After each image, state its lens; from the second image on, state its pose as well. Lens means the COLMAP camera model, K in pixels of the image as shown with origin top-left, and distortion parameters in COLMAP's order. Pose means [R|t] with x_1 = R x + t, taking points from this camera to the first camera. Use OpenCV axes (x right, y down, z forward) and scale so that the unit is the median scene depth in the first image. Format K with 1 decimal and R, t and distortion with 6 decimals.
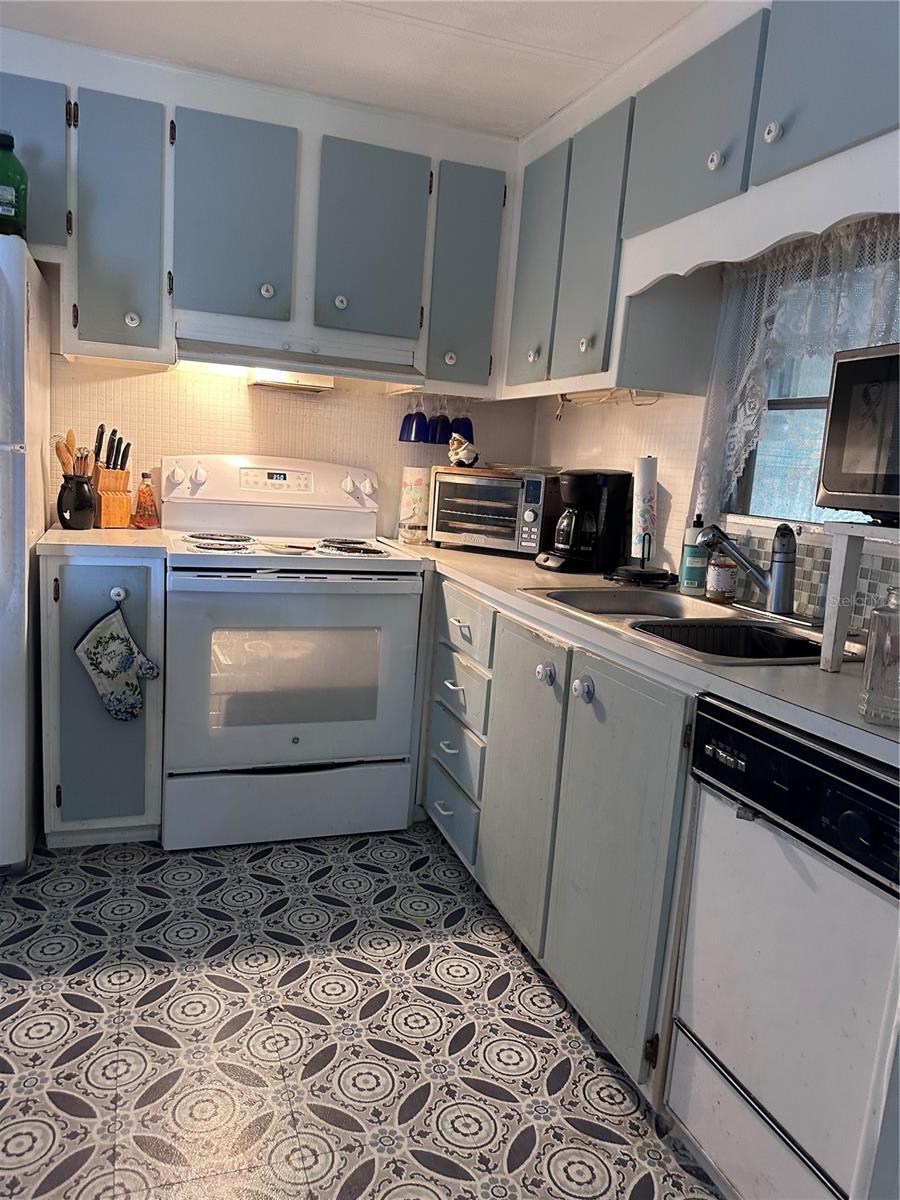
lens RADIAL K [[832.4, 0, 450.0], [0, 832.4, 600.0], [0, 0, 1]] dist [0.003877, -0.002725]
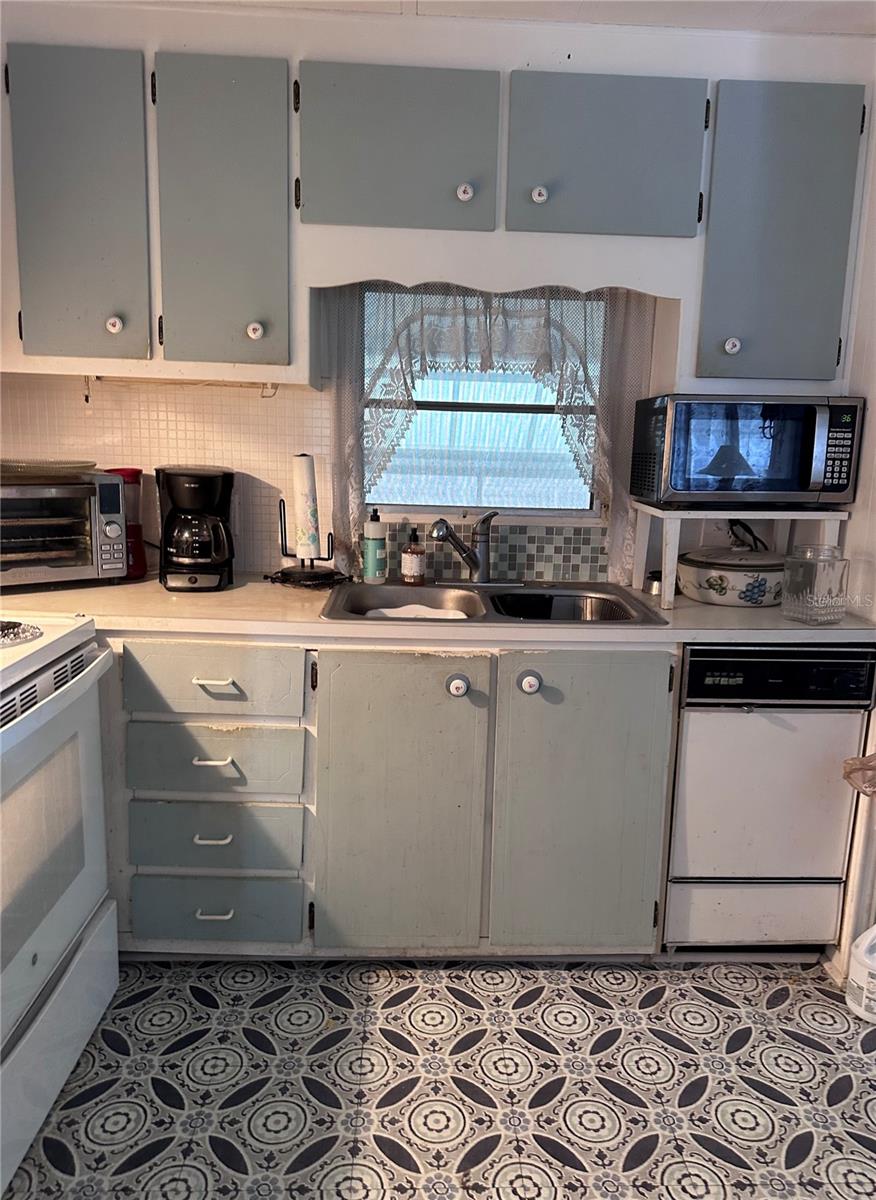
lens RADIAL K [[855.9, 0, 438.0], [0, 855.9, 600.0], [0, 0, 1]] dist [0.039445, -0.002269]
pose [[0.307266, -0.228398, 0.923808, -0.789721], [0.141954, 0.970910, 0.192829, -0.208416], [-0.940976, 0.071888, 0.330750, 0.630408]]
